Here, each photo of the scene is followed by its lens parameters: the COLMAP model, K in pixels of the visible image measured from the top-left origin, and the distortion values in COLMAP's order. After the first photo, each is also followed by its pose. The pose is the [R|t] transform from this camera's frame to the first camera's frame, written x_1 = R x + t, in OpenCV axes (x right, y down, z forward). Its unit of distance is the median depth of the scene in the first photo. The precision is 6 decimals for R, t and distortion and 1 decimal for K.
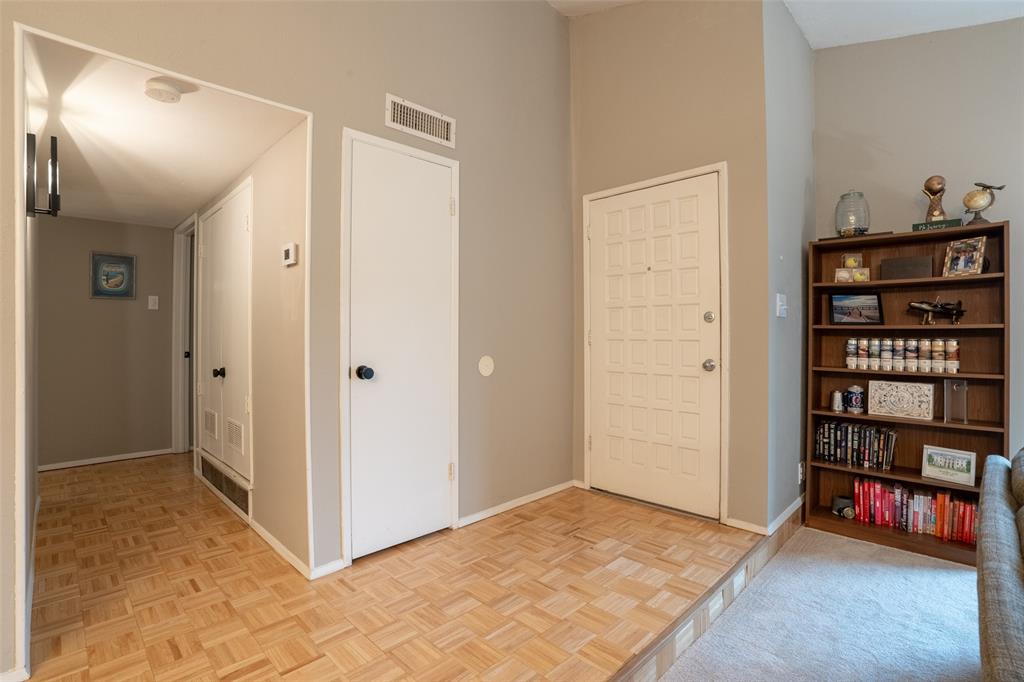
lens RADIAL K [[473.3, 0, 510.1], [0, 473.3, 336.7], [0, 0, 1]] dist [-0.054977, 0.017959]
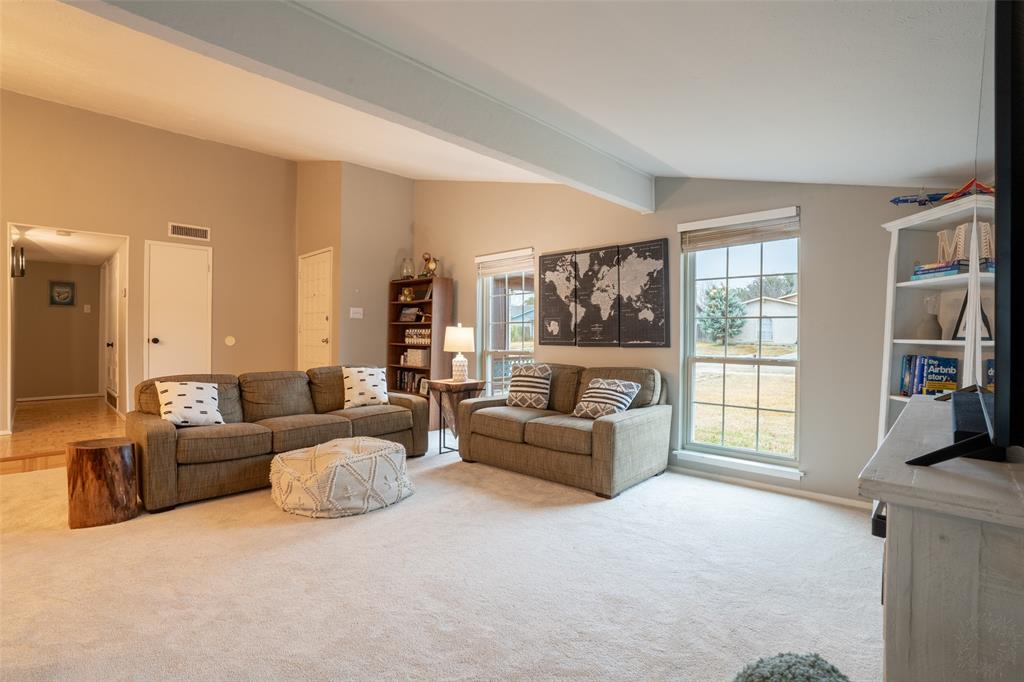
lens RADIAL K [[473.3, 0, 521.2], [0, 473.3, 338.2], [0, 0, 1]] dist [-0.054977, 0.017959]
pose [[0.999571, 0.005392, 0.028779, 1.253055], [-0.005443, 0.999984, 0.001709, 0.040922], [-0.028769, -0.001865, 0.999584, -1.185173]]
